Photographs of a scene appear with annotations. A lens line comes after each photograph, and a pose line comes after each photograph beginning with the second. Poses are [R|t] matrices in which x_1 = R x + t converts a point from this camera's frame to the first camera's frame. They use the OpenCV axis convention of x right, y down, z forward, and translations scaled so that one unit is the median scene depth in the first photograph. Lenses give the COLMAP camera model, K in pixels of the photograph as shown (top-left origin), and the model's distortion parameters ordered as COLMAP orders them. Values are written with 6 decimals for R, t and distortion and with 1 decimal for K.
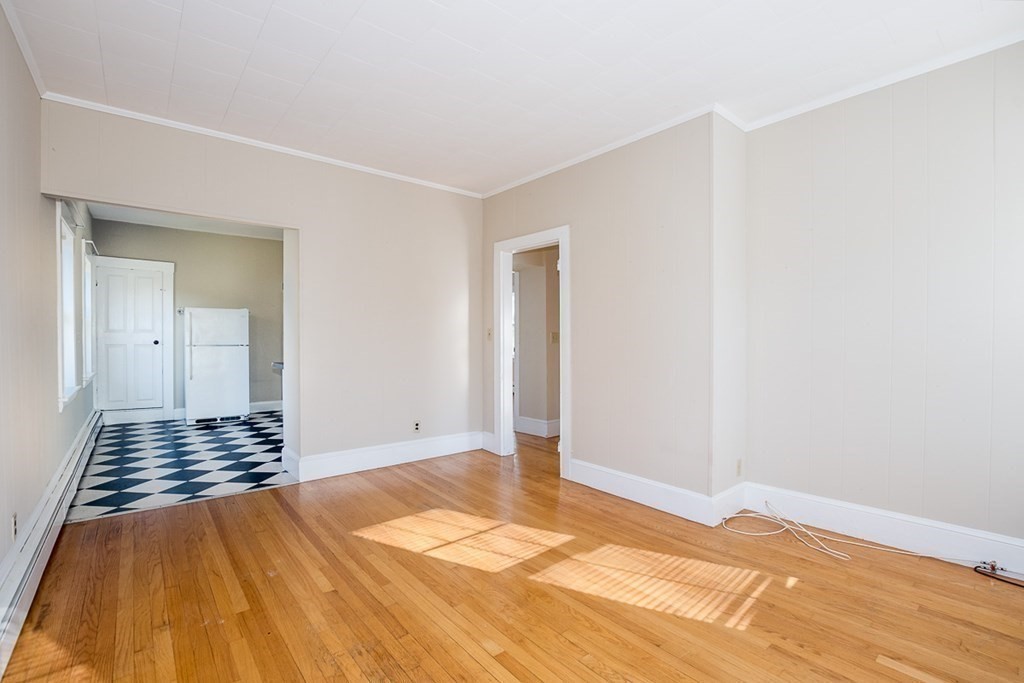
lens RADIAL K [[443.7, 0, 510.4], [0, 443.7, 342.0], [0, 0, 1]] dist [-0.032121, 0.003680]
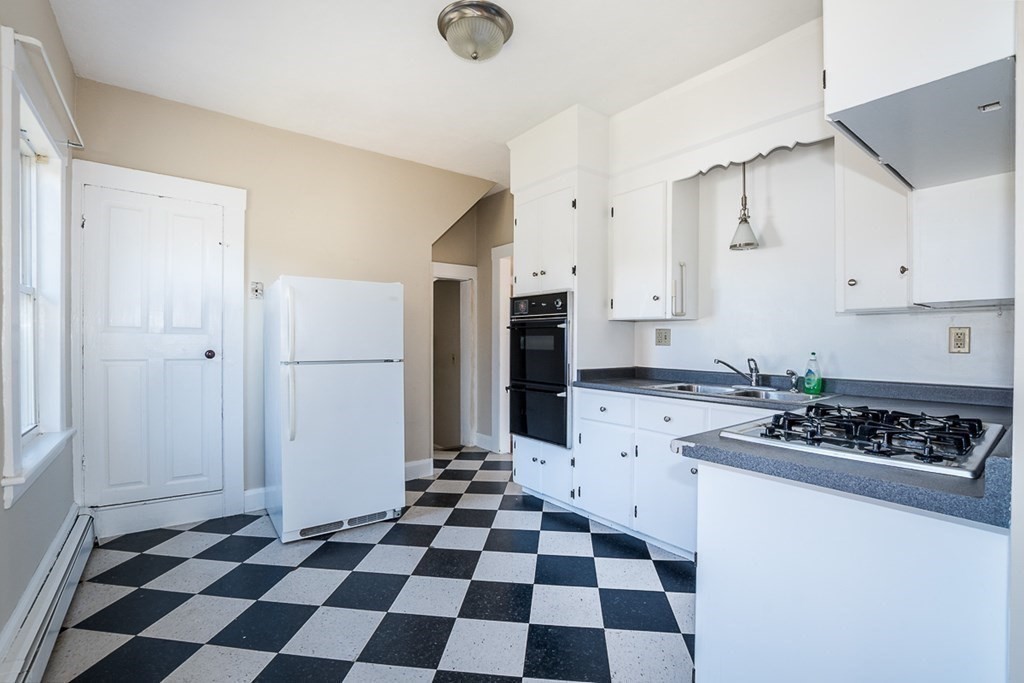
lens RADIAL K [[443.7, 0, 514.9], [0, 443.7, 341.1], [0, 0, 1]] dist [-0.032121, 0.003680]
pose [[0.999209, -0.003527, -0.039621, -0.465728], [0.003143, 0.999947, -0.009759, -0.007859], [0.039654, 0.009626, 0.999167, 0.539798]]
